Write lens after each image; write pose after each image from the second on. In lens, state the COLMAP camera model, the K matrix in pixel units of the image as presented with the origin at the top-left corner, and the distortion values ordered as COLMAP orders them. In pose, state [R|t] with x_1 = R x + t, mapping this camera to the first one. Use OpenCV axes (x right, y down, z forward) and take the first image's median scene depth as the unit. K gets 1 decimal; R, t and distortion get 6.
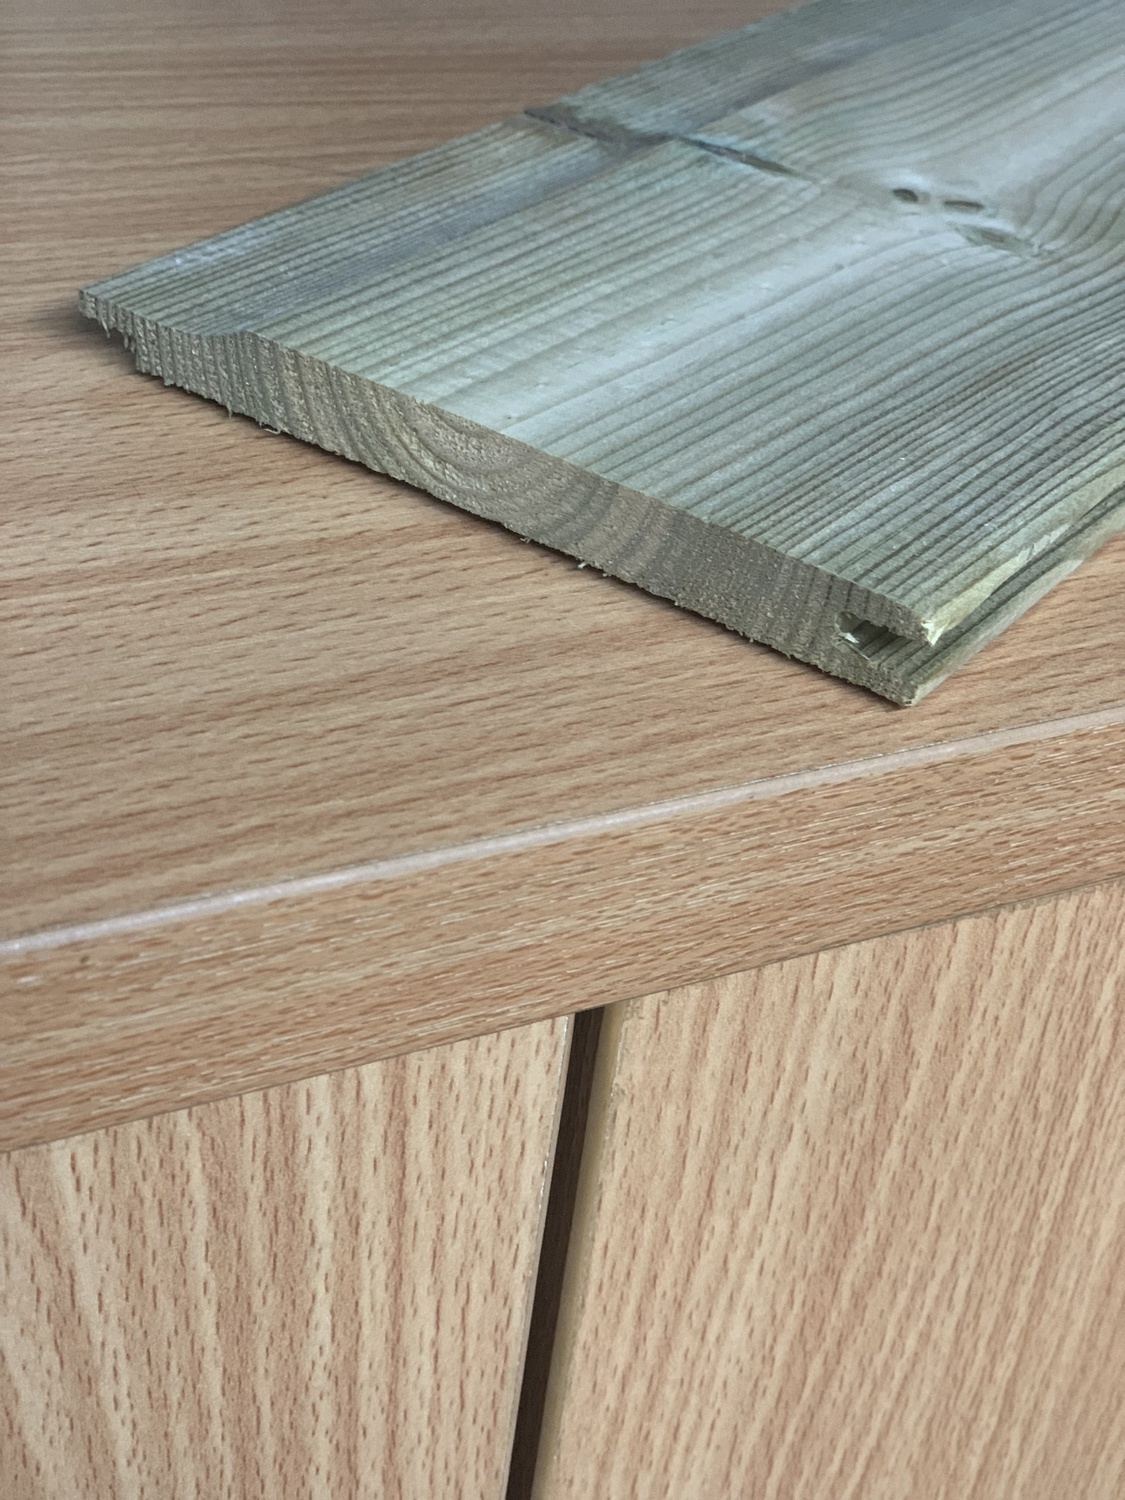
lens RADIAL K [[2360.5, 0, 540.3], [0, 2360.5, 727.3], [0, 0, 1]] dist [-0.039577, 0.000000]
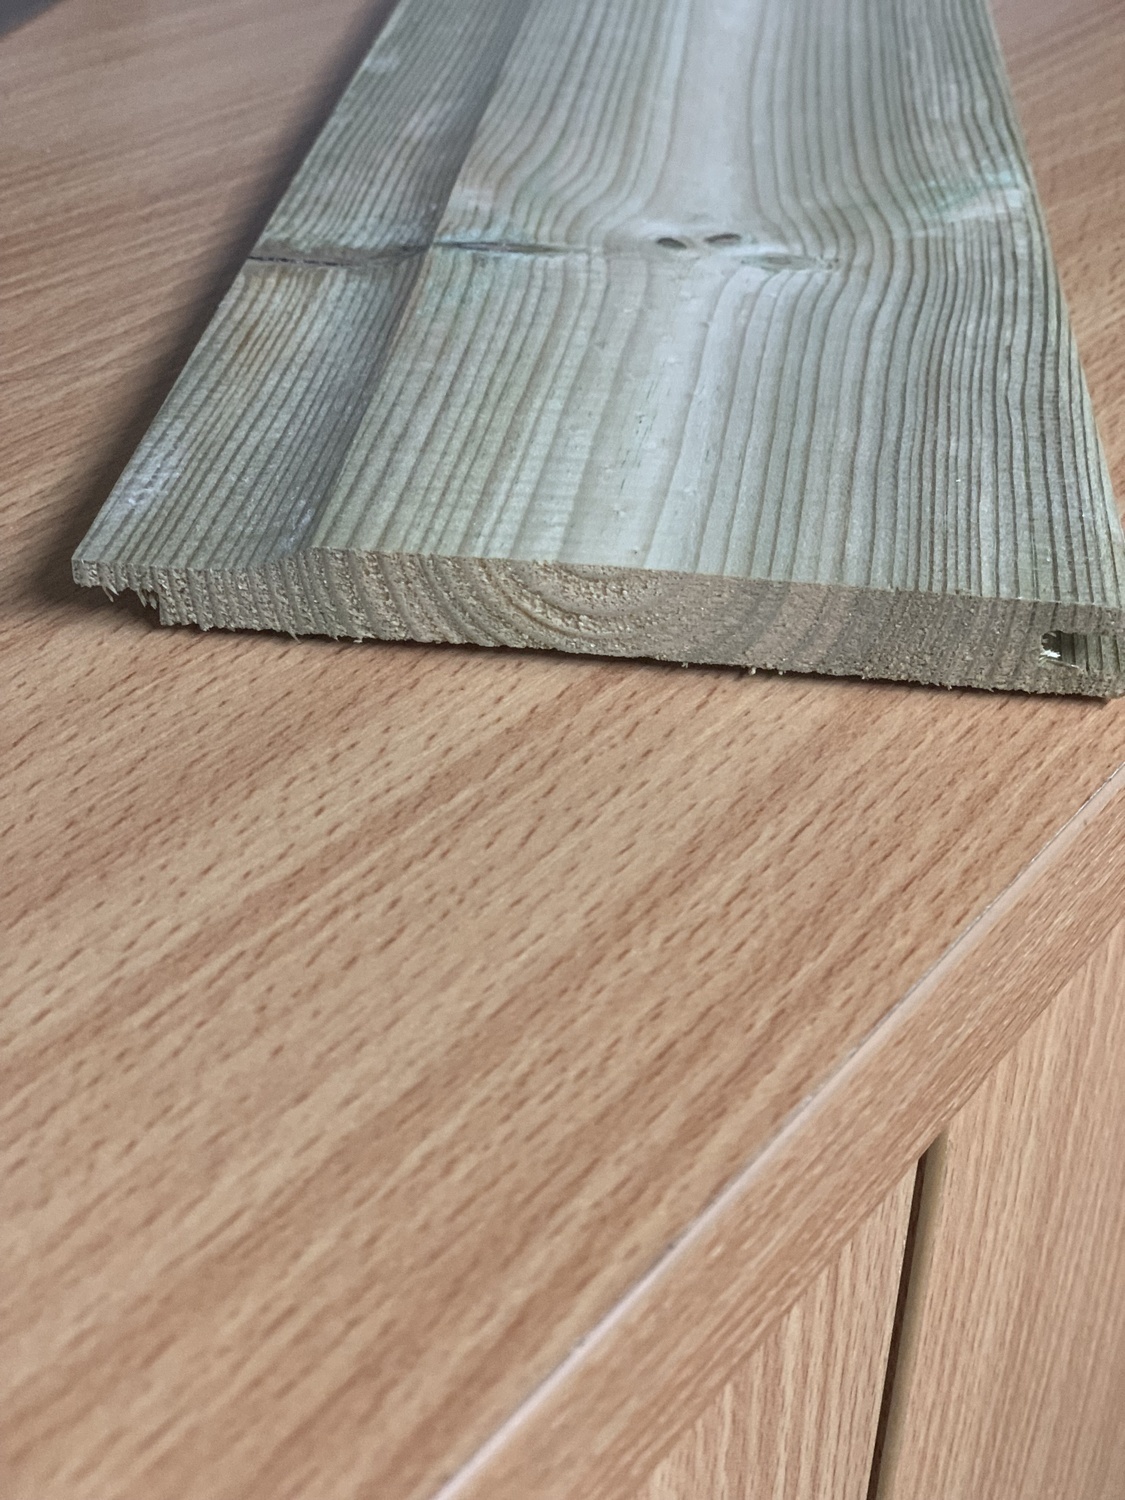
lens RADIAL K [[2360.5, 0, 548.2], [0, 2360.5, 746.2], [0, 0, 1]] dist [-0.039577, 0.000000]
pose [[0.870138, -0.321509, 0.373486, -0.444348], [0.321824, 0.944673, 0.063427, -0.130628], [-0.373214, 0.065006, 0.925465, 0.108901]]
